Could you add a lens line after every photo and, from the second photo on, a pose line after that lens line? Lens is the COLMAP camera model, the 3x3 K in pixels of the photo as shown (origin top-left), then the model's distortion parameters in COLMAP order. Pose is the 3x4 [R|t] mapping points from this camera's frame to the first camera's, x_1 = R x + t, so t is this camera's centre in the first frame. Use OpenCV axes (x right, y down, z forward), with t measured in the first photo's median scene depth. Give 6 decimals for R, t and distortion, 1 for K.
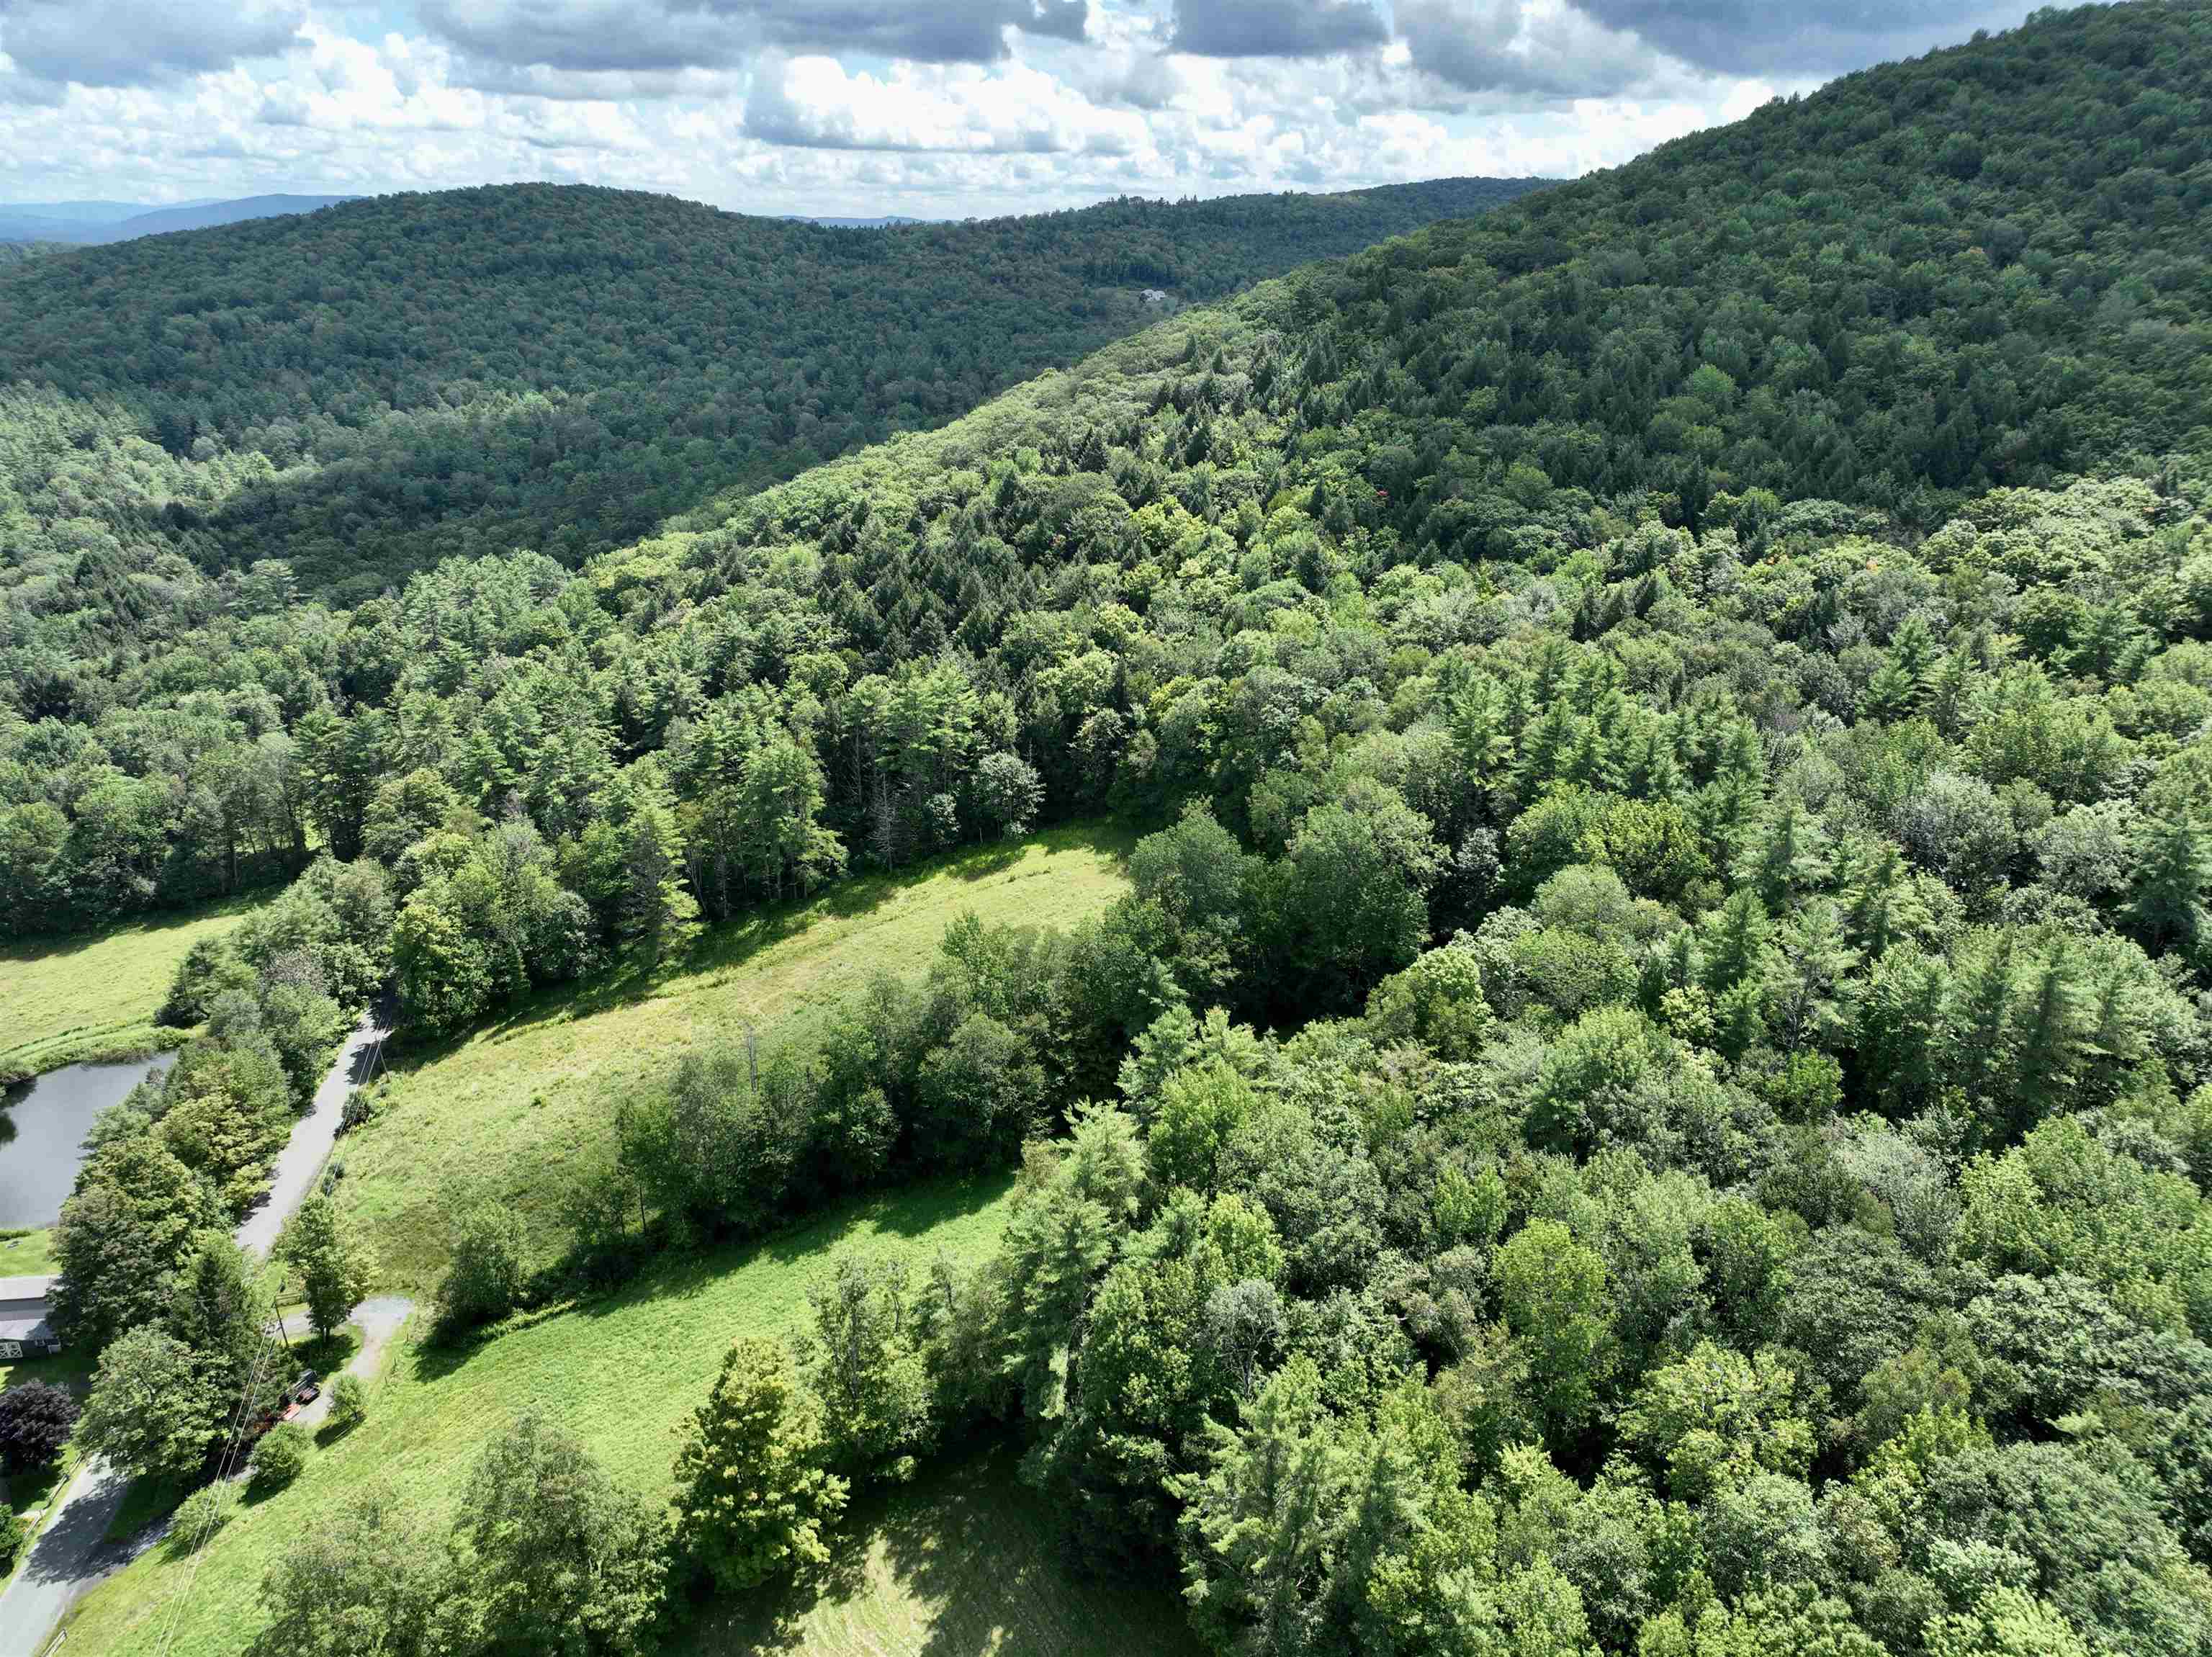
lens RADIAL K [[1551.3, 0, 1106.0], [0, 1551.3, 828.5], [0, 0, 1]] dist [-0.009167, 0.029660]
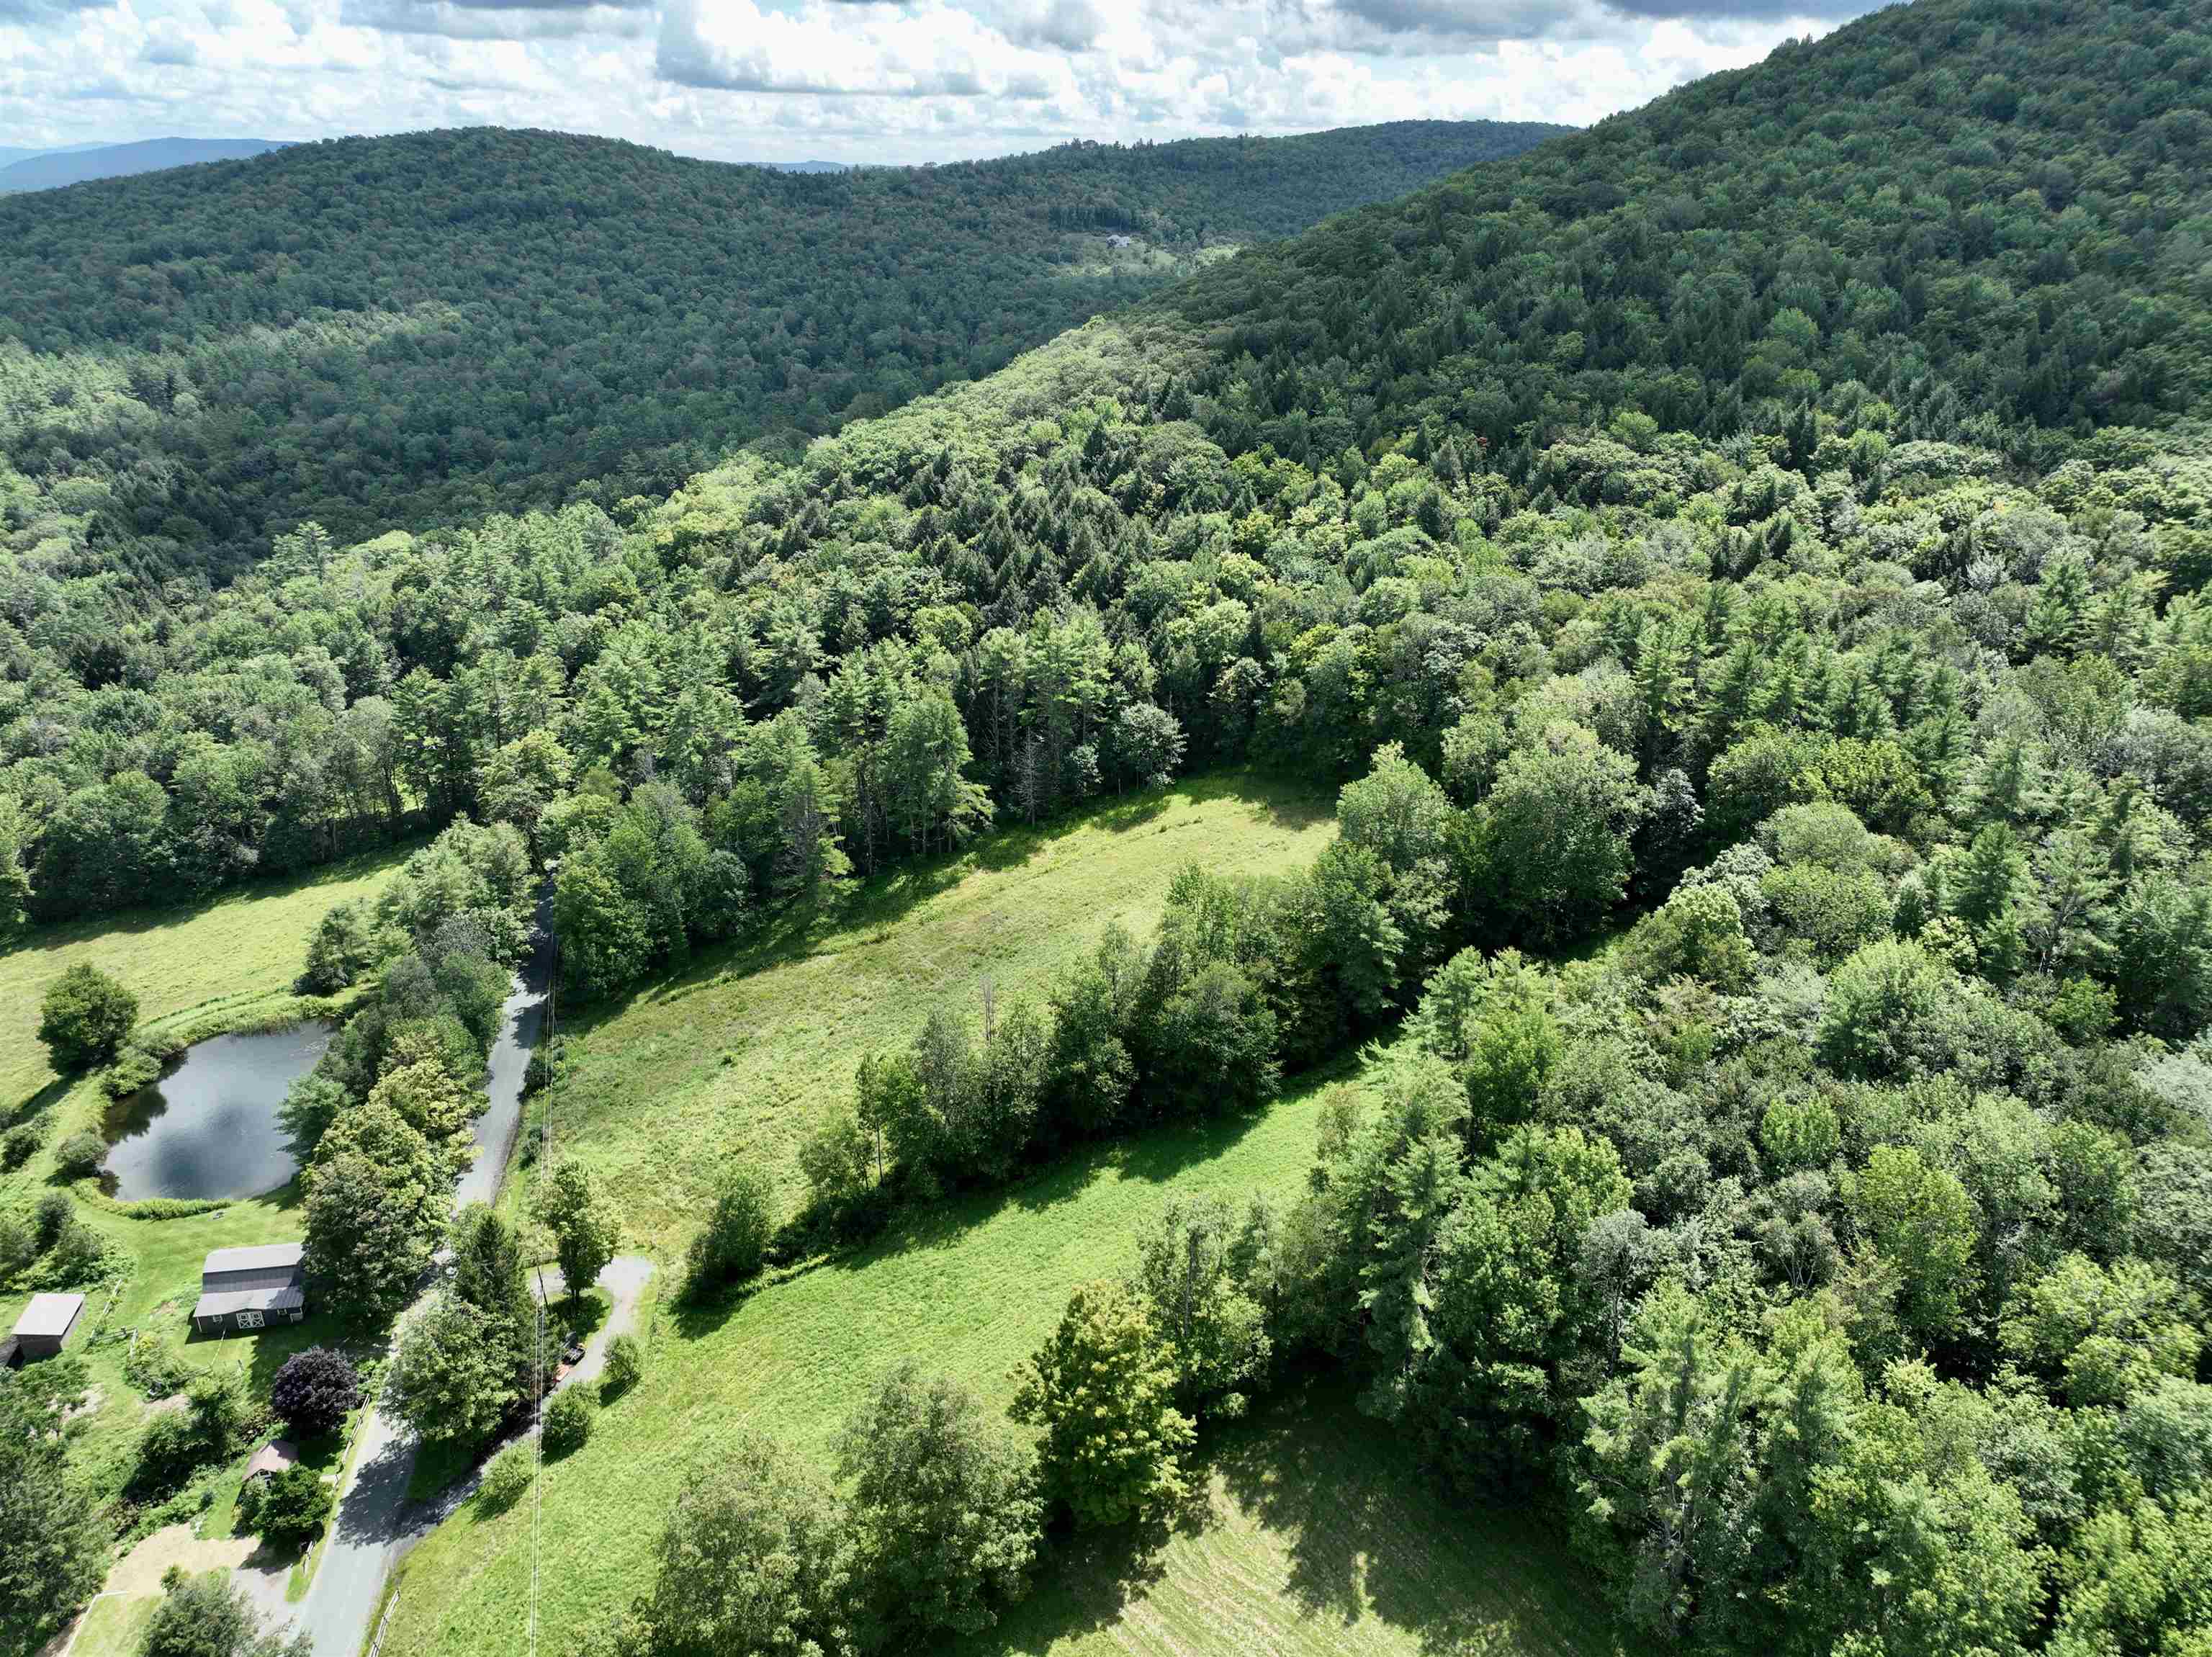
lens RADIAL K [[1551.3, 0, 1106.0], [0, 1551.3, 828.5], [0, 0, 1]] dist [-0.009167, 0.029660]
pose [[0.998965, -0.019723, 0.040990, -0.135783], [0.018456, 0.999347, 0.031054, 0.000259], [-0.041576, -0.030265, 0.998677, -0.001964]]
